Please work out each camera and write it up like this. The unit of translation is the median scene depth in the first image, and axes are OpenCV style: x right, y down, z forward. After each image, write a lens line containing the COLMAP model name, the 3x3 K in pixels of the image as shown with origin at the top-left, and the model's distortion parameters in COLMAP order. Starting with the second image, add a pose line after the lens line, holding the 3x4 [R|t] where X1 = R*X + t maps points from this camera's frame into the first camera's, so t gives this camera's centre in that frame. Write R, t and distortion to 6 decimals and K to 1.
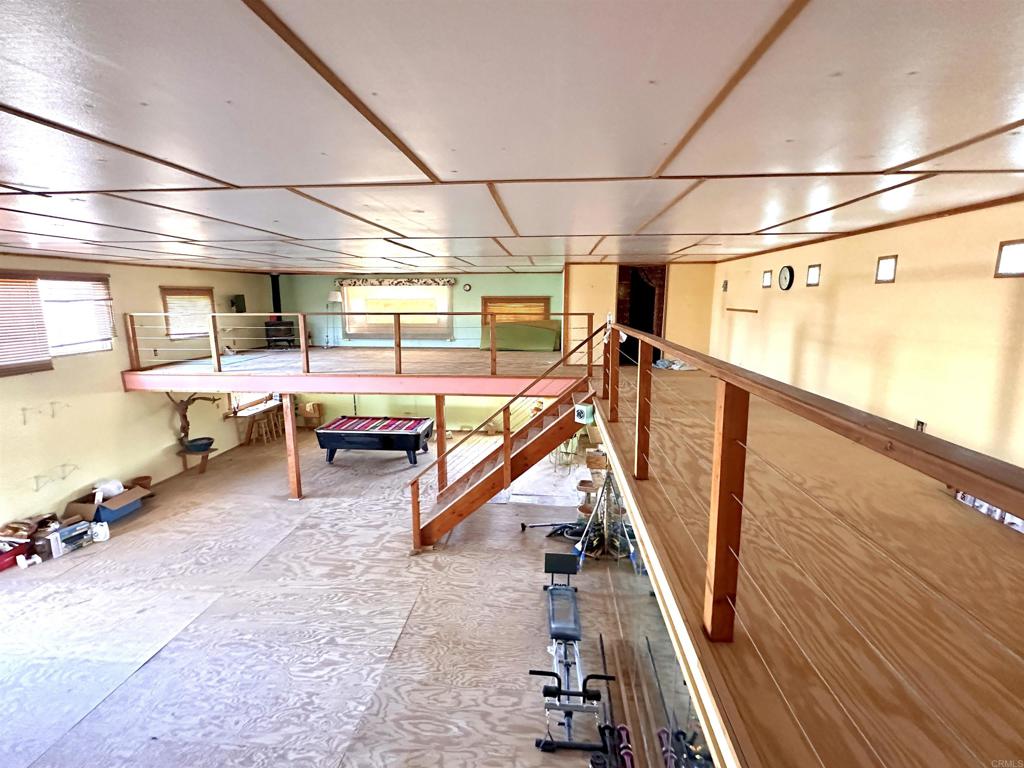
lens RADIAL K [[479.0, 0, 512.0], [0, 479.0, 384.0], [0, 0, 1]] dist [-0.002256, -0.000161]
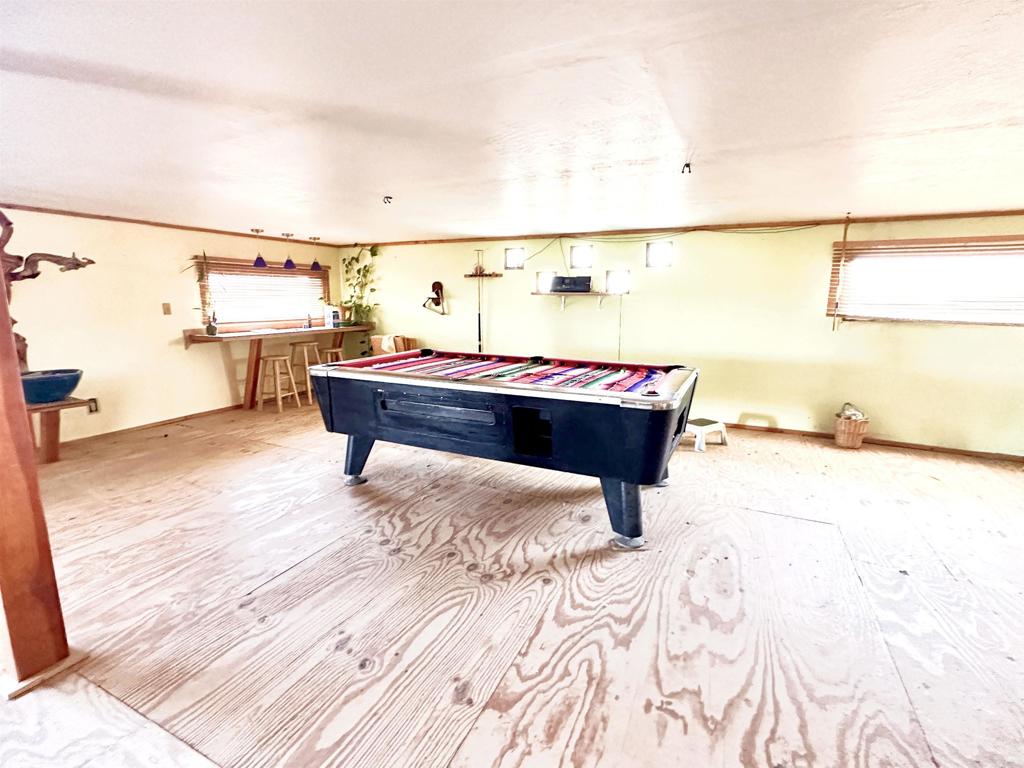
lens RADIAL K [[475.6, 0, 512.0], [0, 475.6, 384.0], [0, 0, 1]] dist [-0.002313, -0.000944]
pose [[0.935972, 0.070936, -0.344854, -0.187675], [-0.070504, 0.997416, 0.013810, 0.094280], [0.344942, 0.011388, 0.938555, 0.775839]]
